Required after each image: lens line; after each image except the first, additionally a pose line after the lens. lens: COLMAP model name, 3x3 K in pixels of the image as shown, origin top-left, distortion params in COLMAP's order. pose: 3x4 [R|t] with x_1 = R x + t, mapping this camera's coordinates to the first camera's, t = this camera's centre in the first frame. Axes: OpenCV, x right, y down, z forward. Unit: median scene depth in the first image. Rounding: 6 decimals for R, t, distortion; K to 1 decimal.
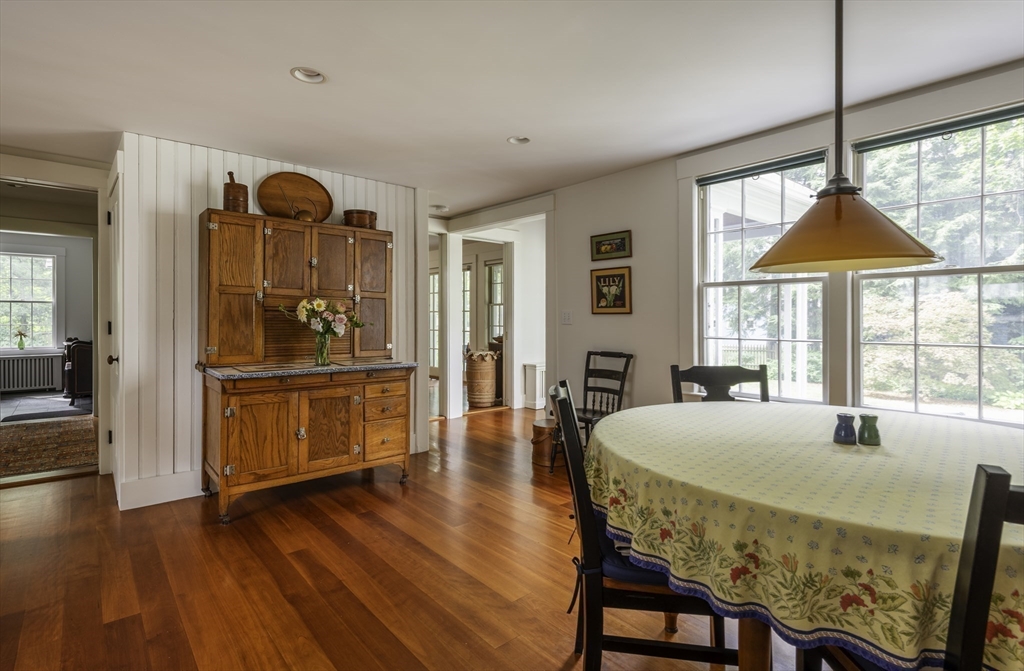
lens RADIAL K [[499.4, 0, 511.0], [0, 499.4, 315.8], [0, 0, 1]] dist [-0.000032, 0.000169]
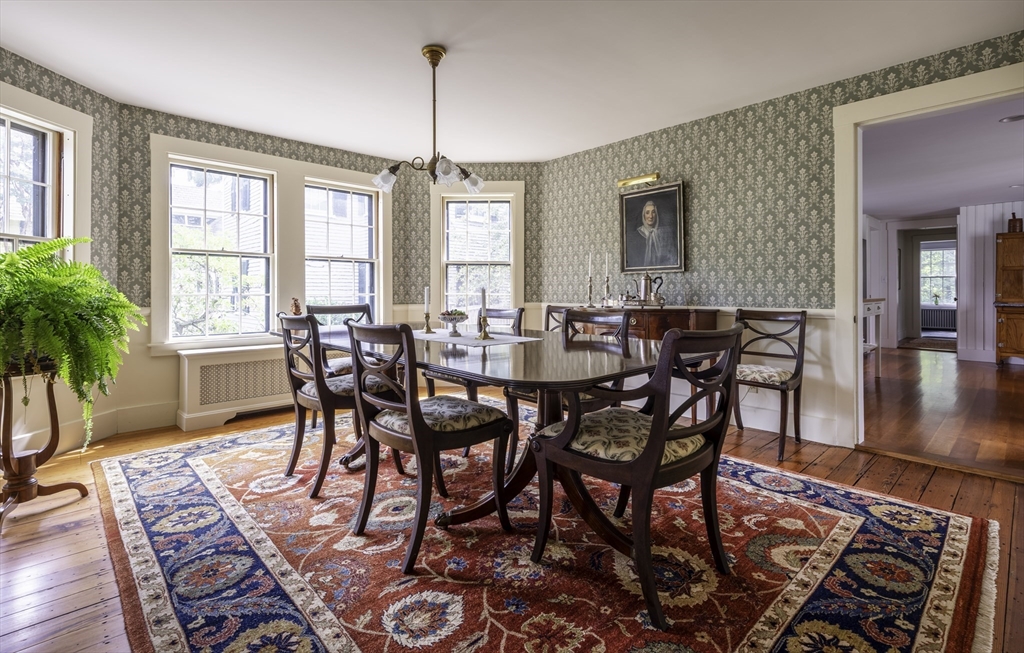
lens RADIAL K [[476.2, 0, 511.4], [0, 476.2, 287.1], [0, 0, 1]] dist [0.000201, 0.000189]
pose [[0.047796, -0.004201, -0.998848, 0.782071], [-0.000631, 0.999991, -0.004236, 0.021384], [0.998857, 0.000832, 0.047793, -0.707221]]
